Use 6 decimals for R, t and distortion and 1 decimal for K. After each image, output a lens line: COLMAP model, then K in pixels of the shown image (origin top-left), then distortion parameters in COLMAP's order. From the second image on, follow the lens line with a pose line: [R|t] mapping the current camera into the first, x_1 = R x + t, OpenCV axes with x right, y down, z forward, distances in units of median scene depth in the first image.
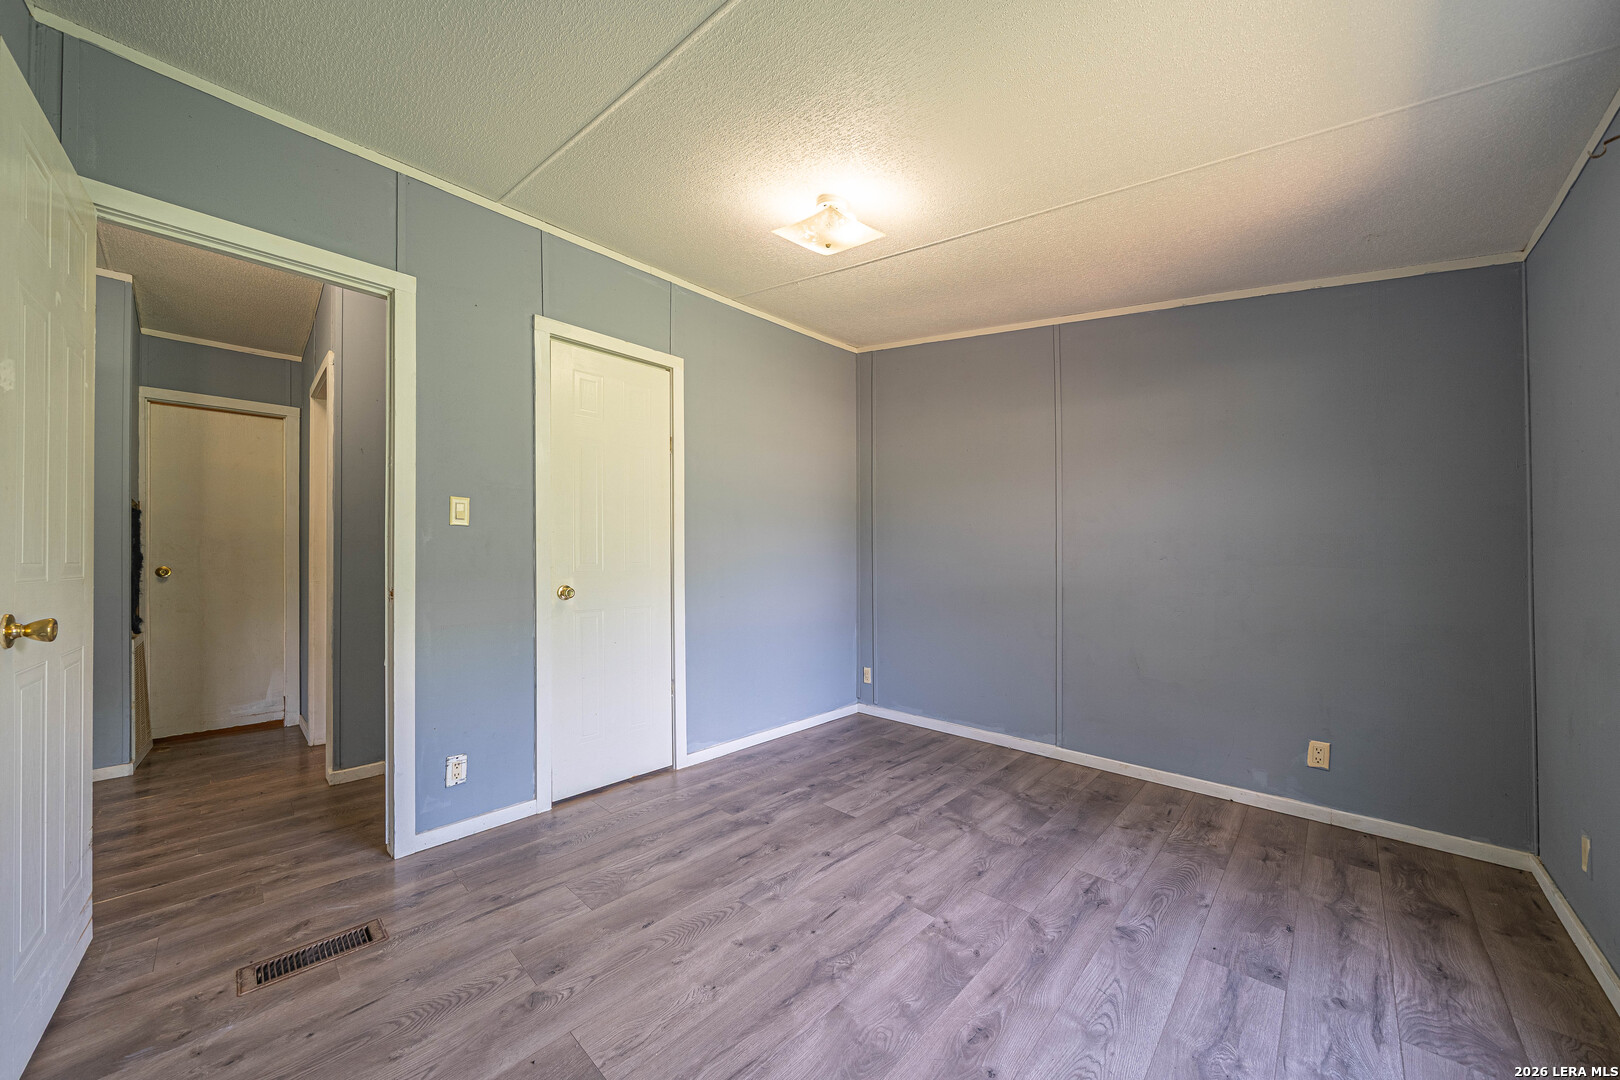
lens RADIAL K [[564.5, 0, 803.8], [0, 564.5, 553.0], [0, 0, 1]] dist [-0.005615, -0.000378]
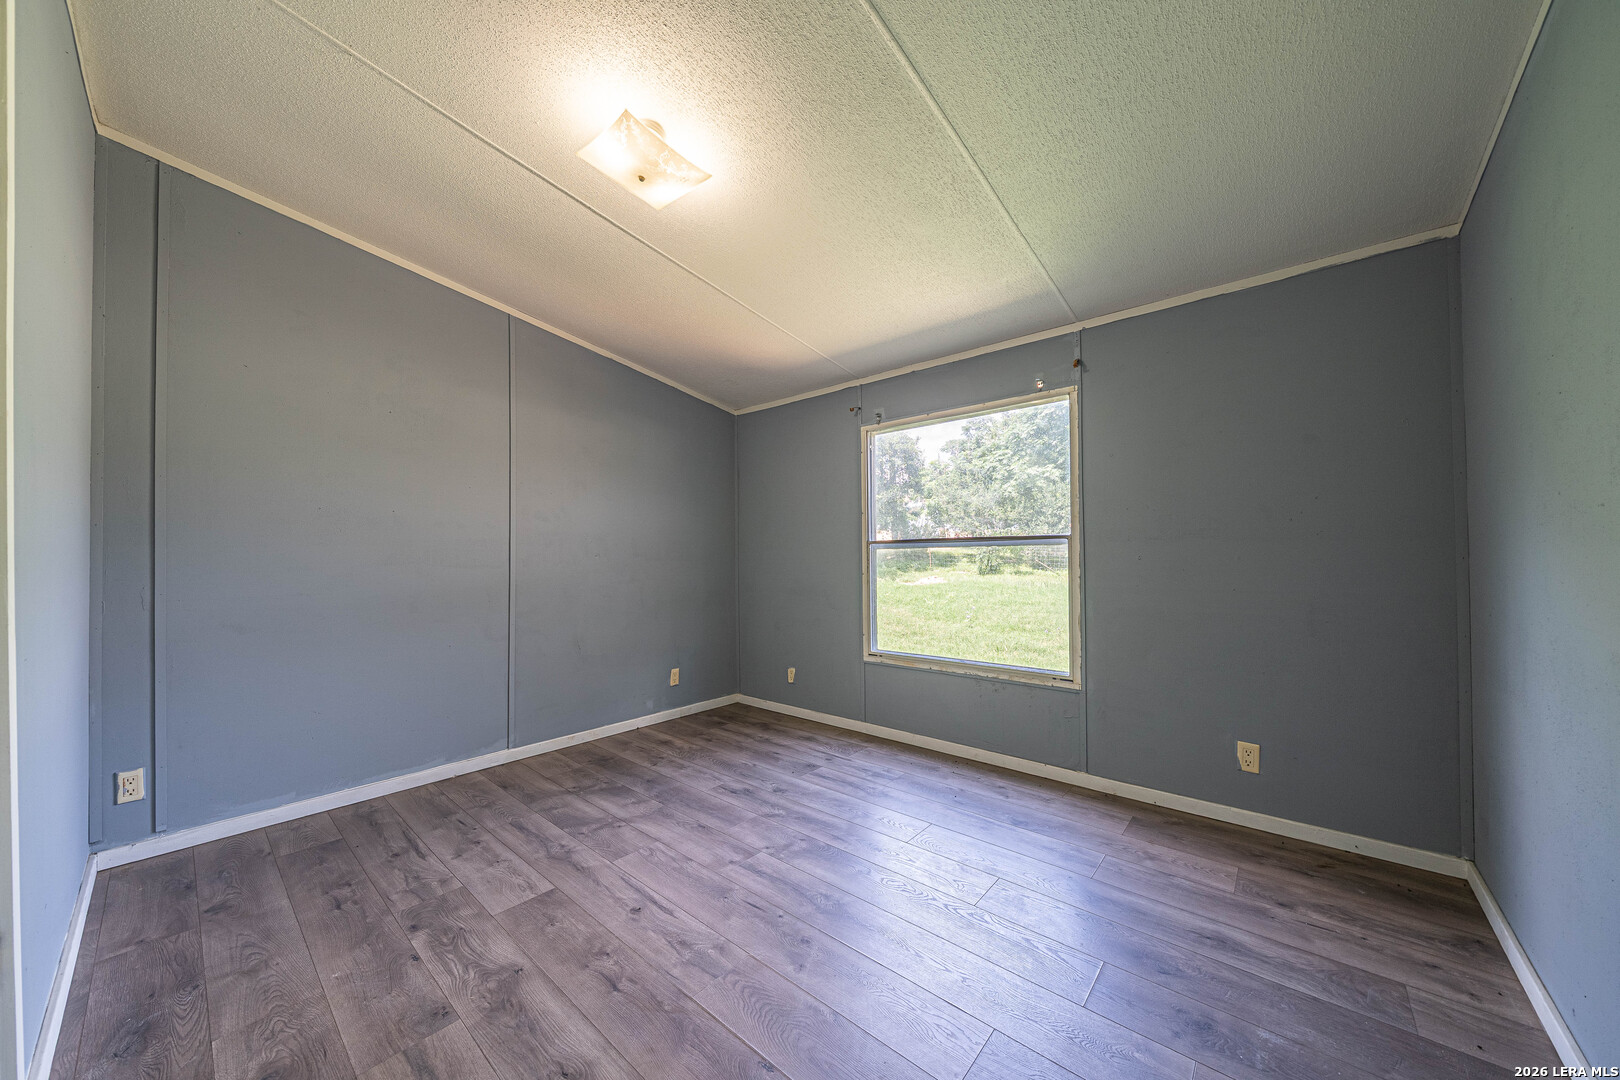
lens RADIAL K [[564.5, 0, 796.7], [0, 564.5, 554.9], [0, 0, 1]] dist [-0.005615, -0.000378]
pose [[-0.049530, 0.004316, 0.998763, -0.699192], [-0.005088, 0.999977, -0.004574, 0.012510], [-0.998760, -0.005308, -0.049507, 0.706490]]
